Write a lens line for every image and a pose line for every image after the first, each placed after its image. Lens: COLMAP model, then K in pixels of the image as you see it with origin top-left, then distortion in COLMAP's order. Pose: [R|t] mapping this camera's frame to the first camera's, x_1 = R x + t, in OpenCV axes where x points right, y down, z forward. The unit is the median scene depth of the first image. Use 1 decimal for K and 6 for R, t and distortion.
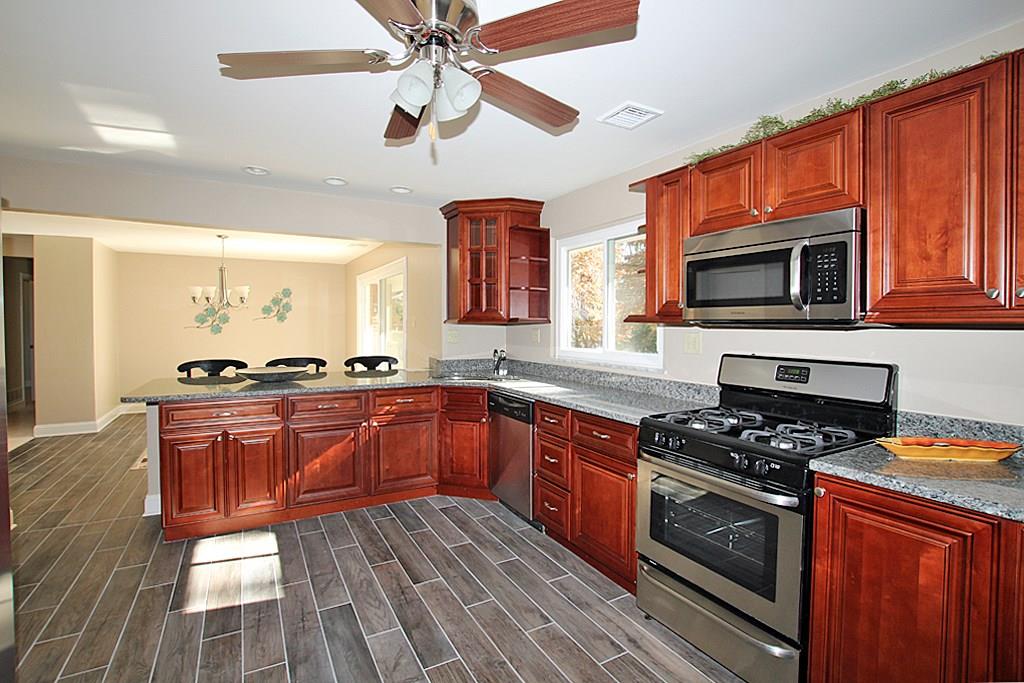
lens RADIAL K [[497.2, 0, 512.0], [0, 497.2, 341.5], [0, 0, 1]] dist [-0.060653, 0.020404]
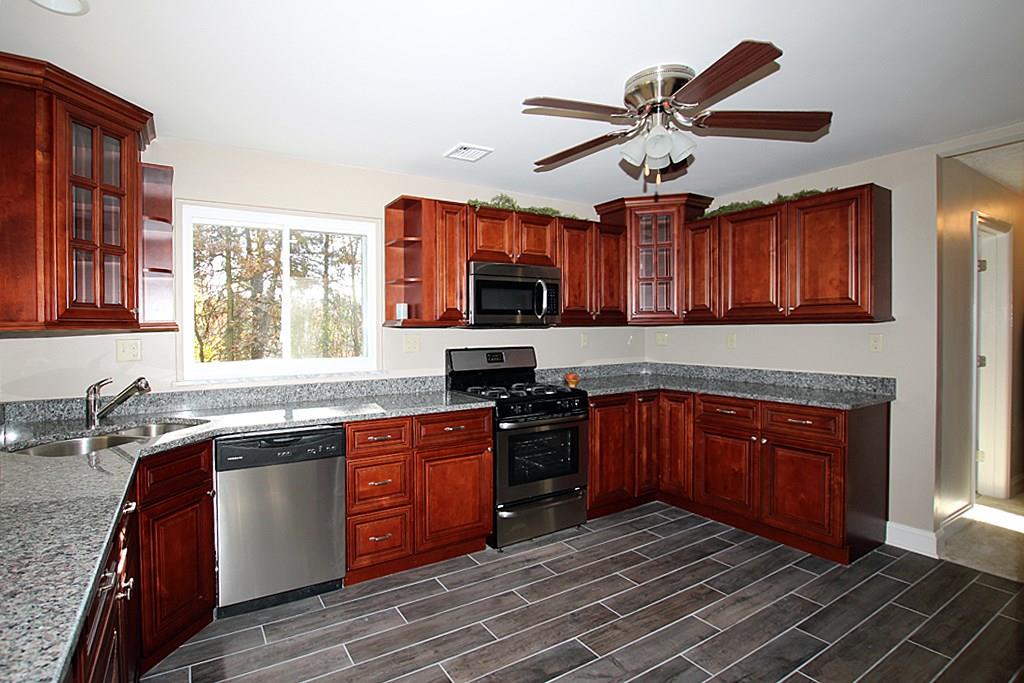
lens RADIAL K [[480.2, 0, 512.0], [0, 480.2, 341.5], [0, 0, 1]] dist [-0.026951, 0.000544]
pose [[-0.076715, -0.032376, 0.996527, -0.866520], [0.041818, 0.998489, 0.035659, -0.034925], [-0.996176, 0.044408, -0.075245, 0.920029]]
